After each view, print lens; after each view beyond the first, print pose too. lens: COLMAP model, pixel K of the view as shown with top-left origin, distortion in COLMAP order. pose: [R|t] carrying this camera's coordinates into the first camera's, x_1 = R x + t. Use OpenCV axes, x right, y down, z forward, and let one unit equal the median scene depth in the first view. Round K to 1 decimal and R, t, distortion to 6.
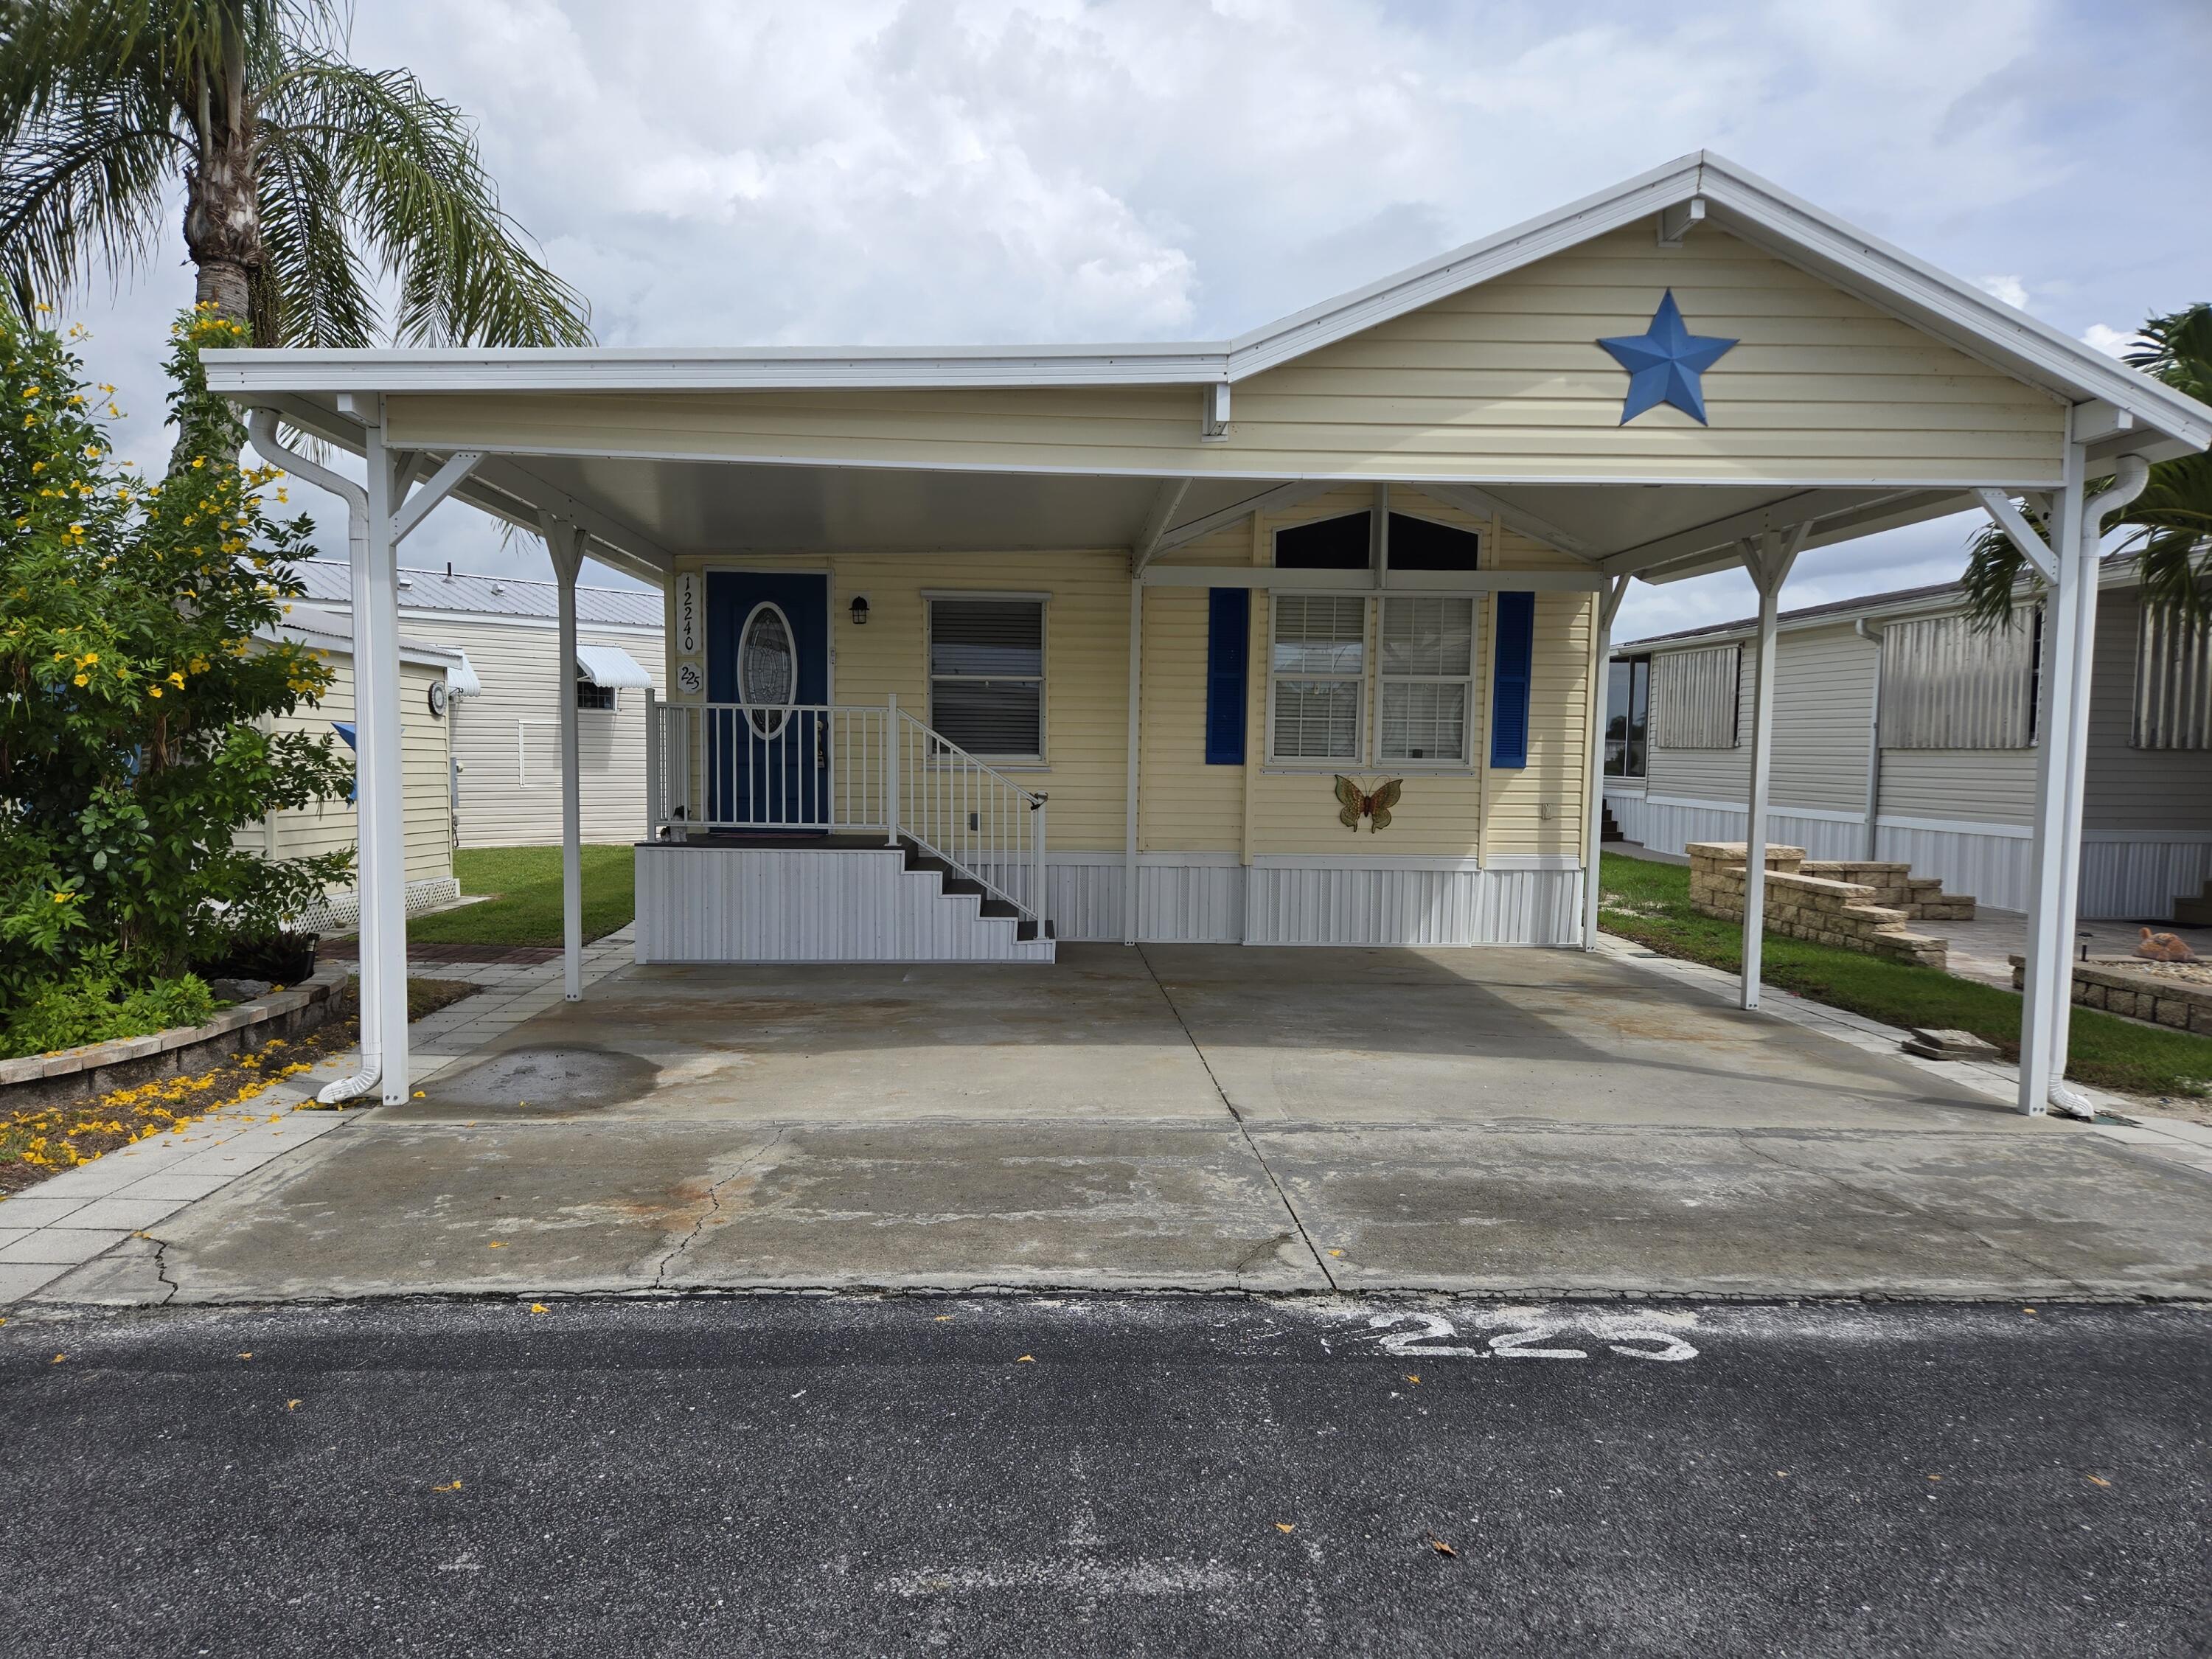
lens RADIAL K [[1440.1, 0, 1098.2], [0, 1440.1, 847.4], [0, 0, 1]] dist [0.096254, -0.062527]
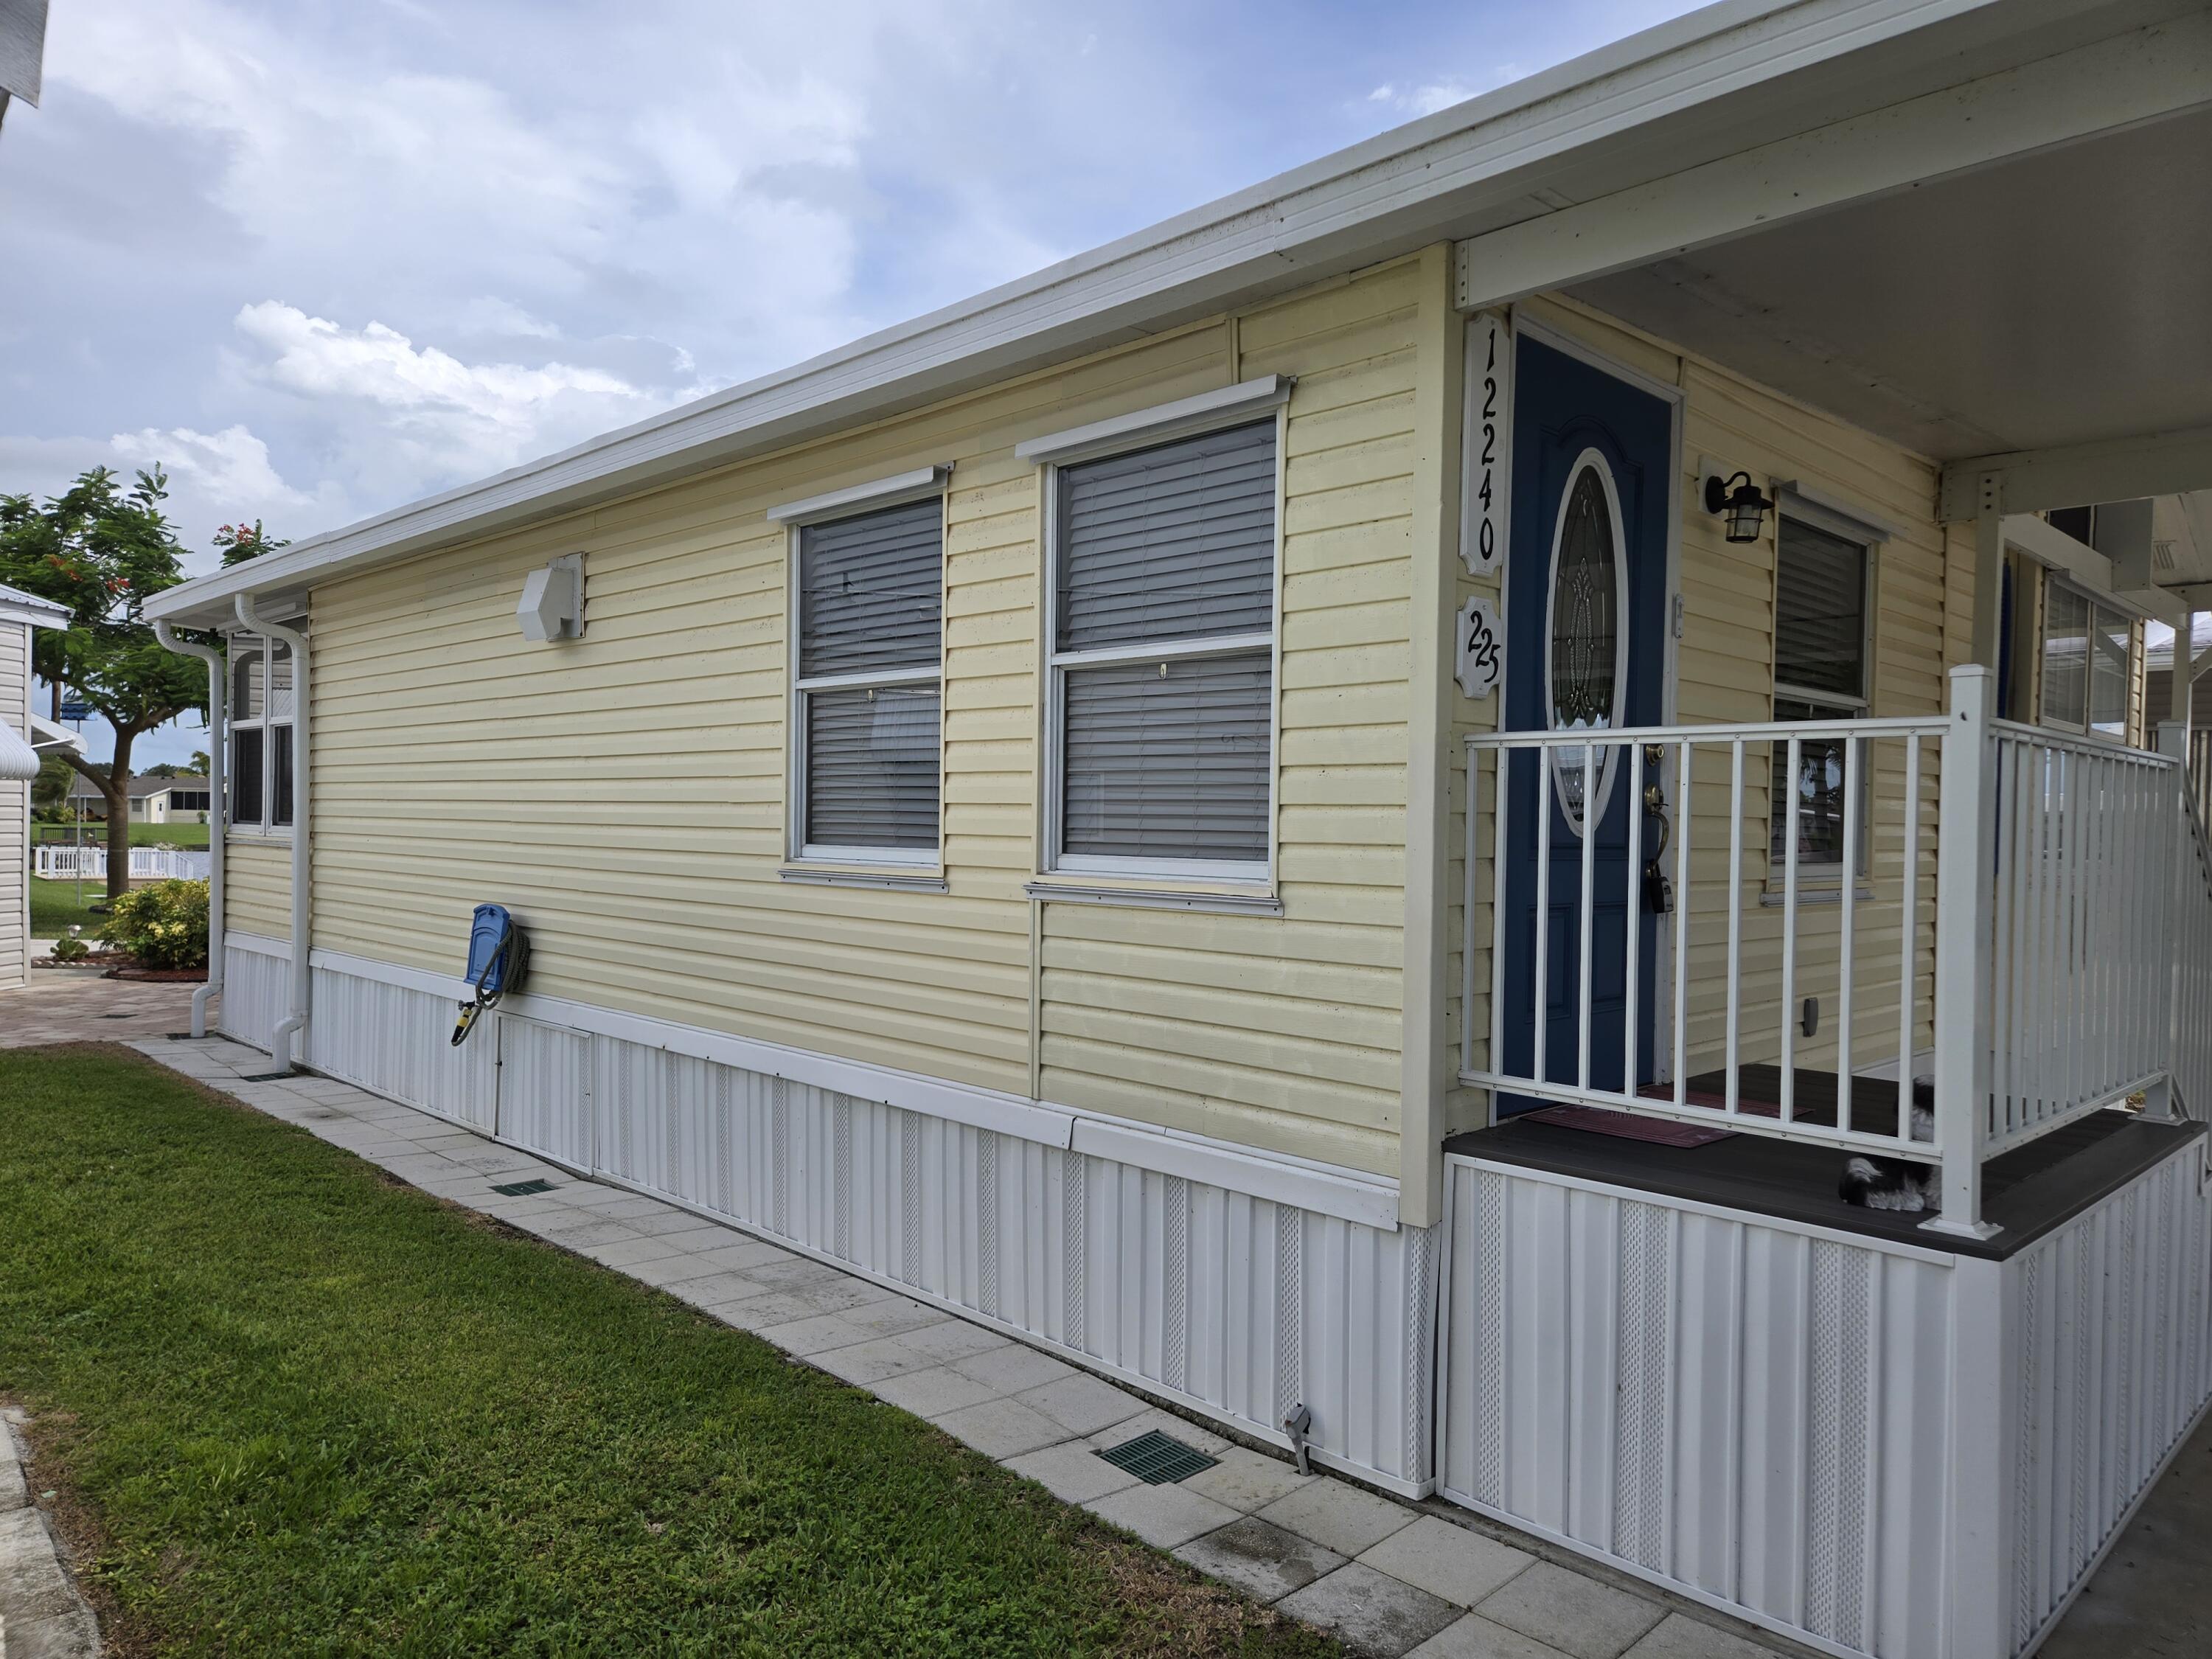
lens RADIAL K [[1440.1, 0, 1098.2], [0, 1440.1, 847.4], [0, 0, 1]] dist [0.096254, -0.062527]
pose [[0.742957, -0.014624, 0.669179, -0.553729], [0.046263, 0.998492, -0.029543, -0.064499], [-0.667738, 0.052907, 0.742514, 0.804405]]
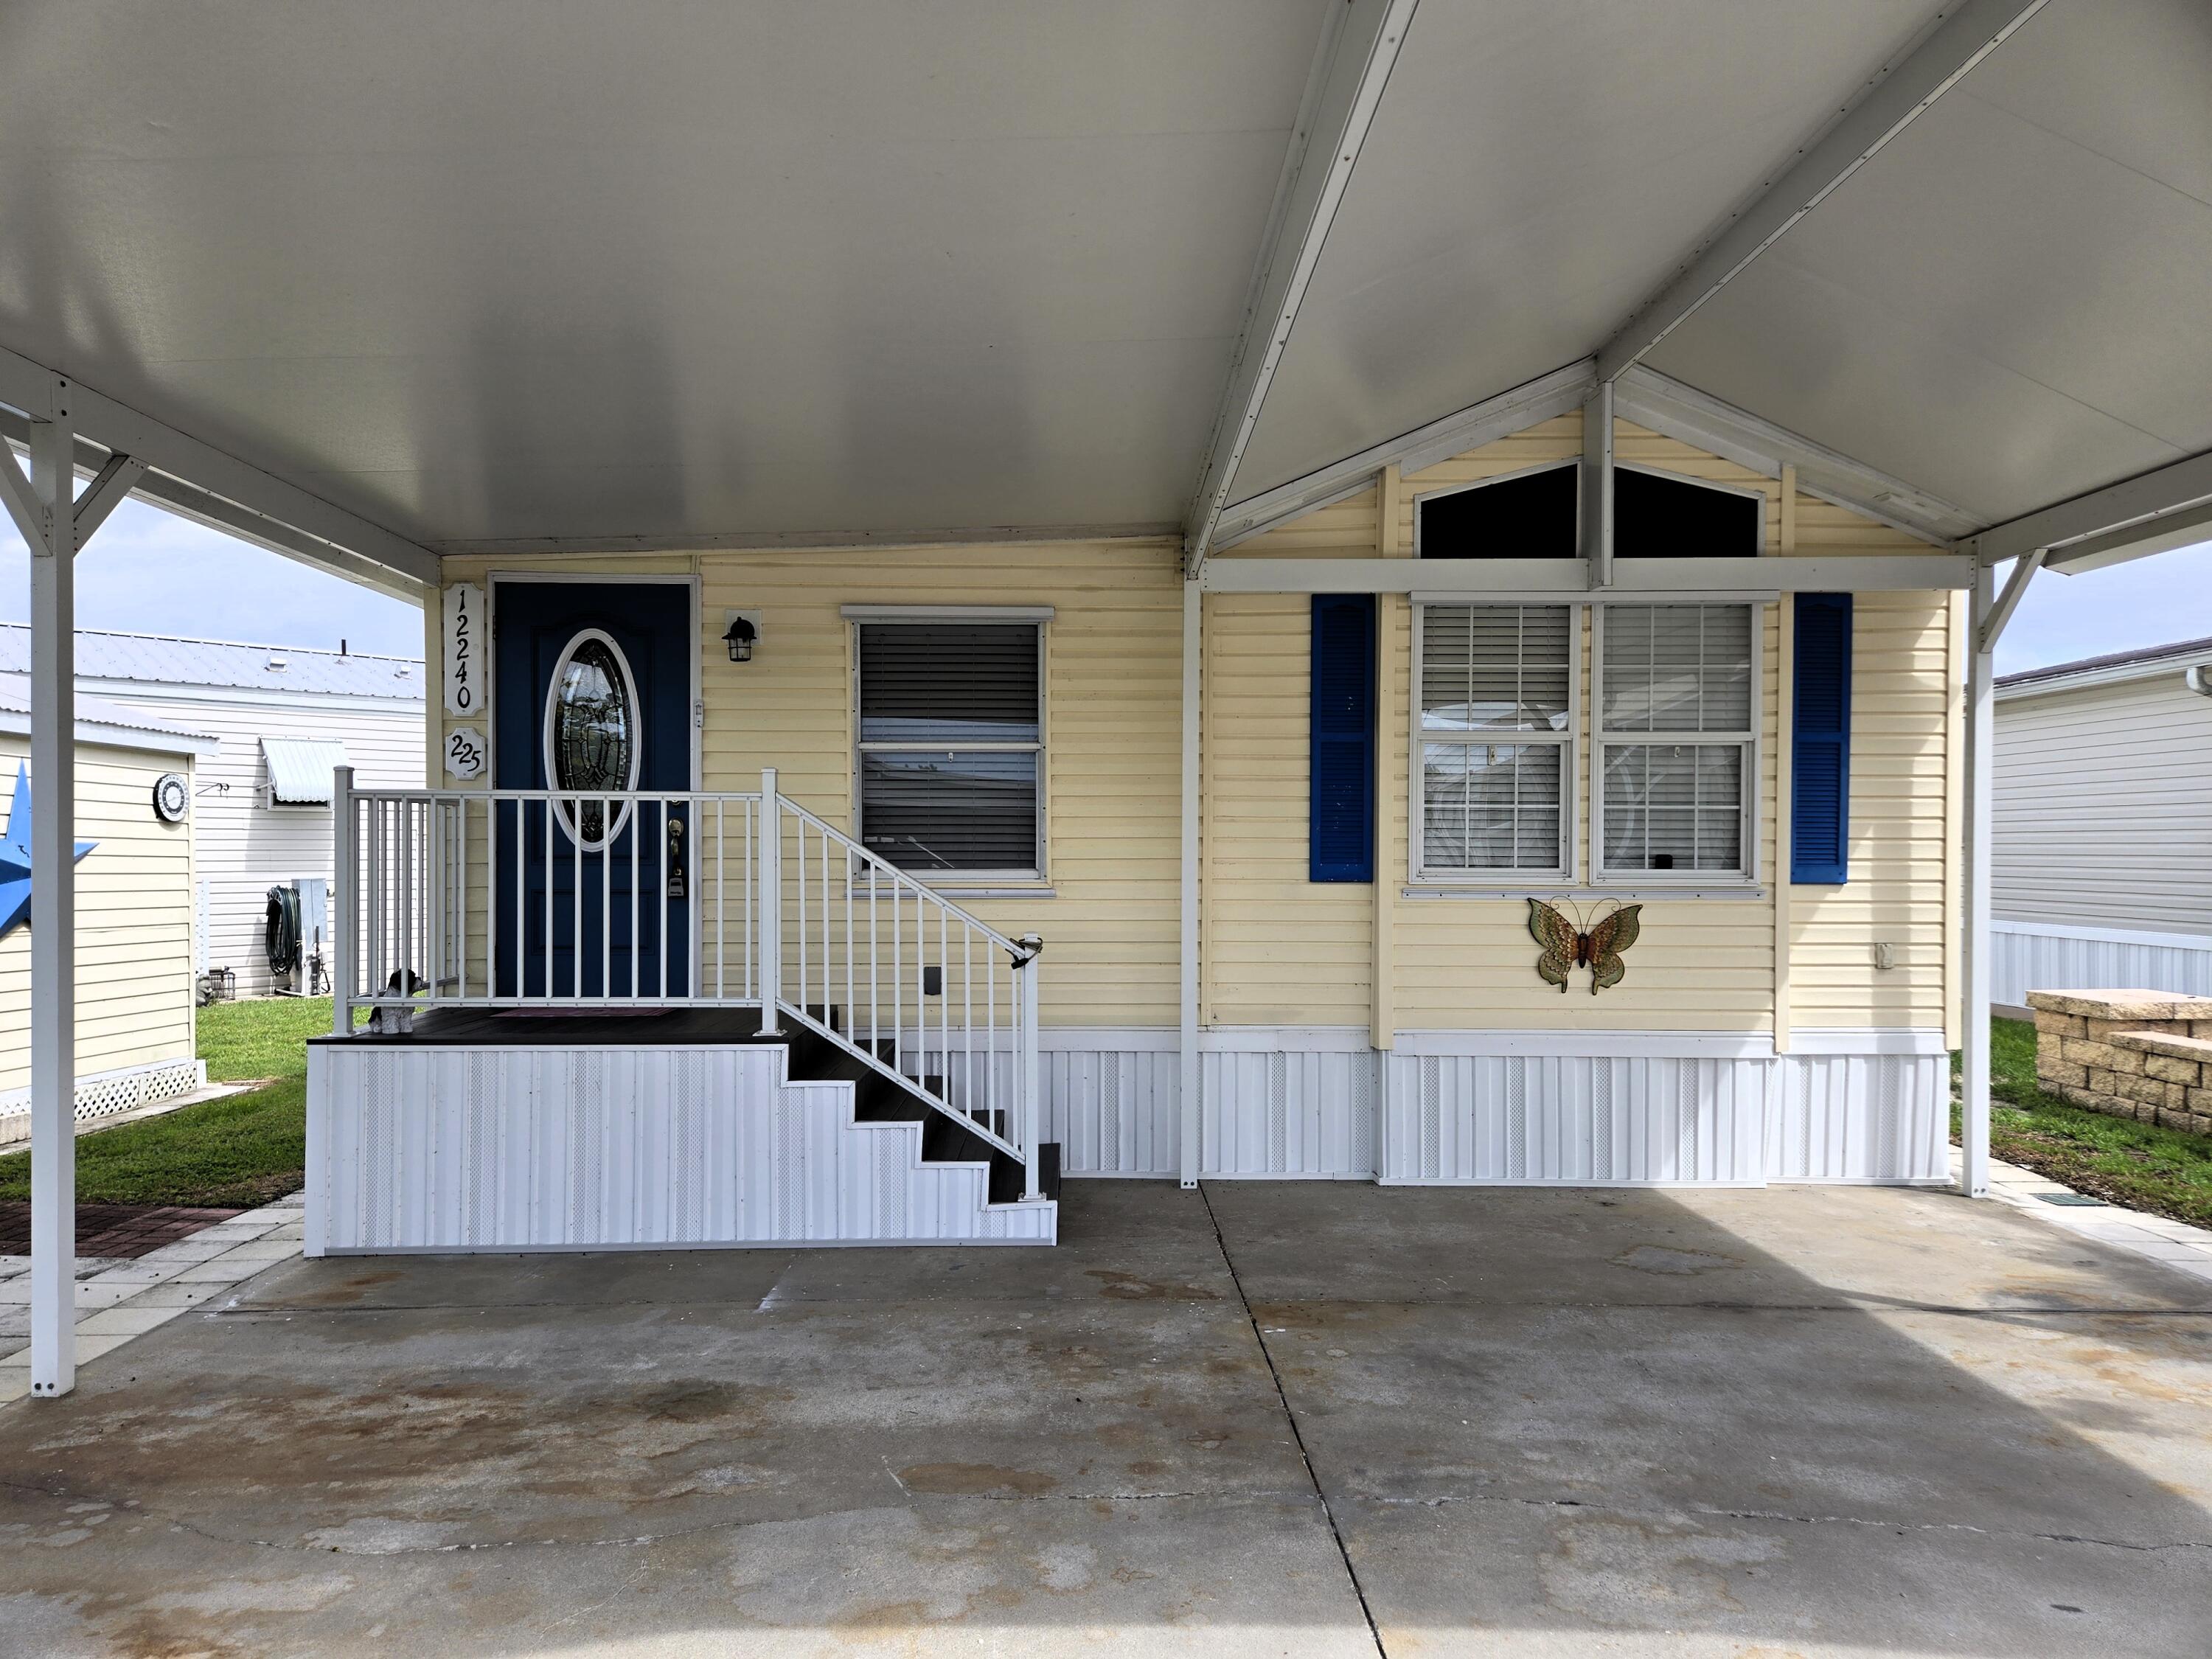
lens RADIAL K [[1440.1, 0, 1098.2], [0, 1440.1, 847.4], [0, 0, 1]] dist [0.096254, -0.062527]
pose [[0.999301, -0.011950, -0.035426, 0.007162], [0.009369, 0.997349, -0.072156, -0.029429], [0.036194, 0.071774, 0.996764, 0.390343]]
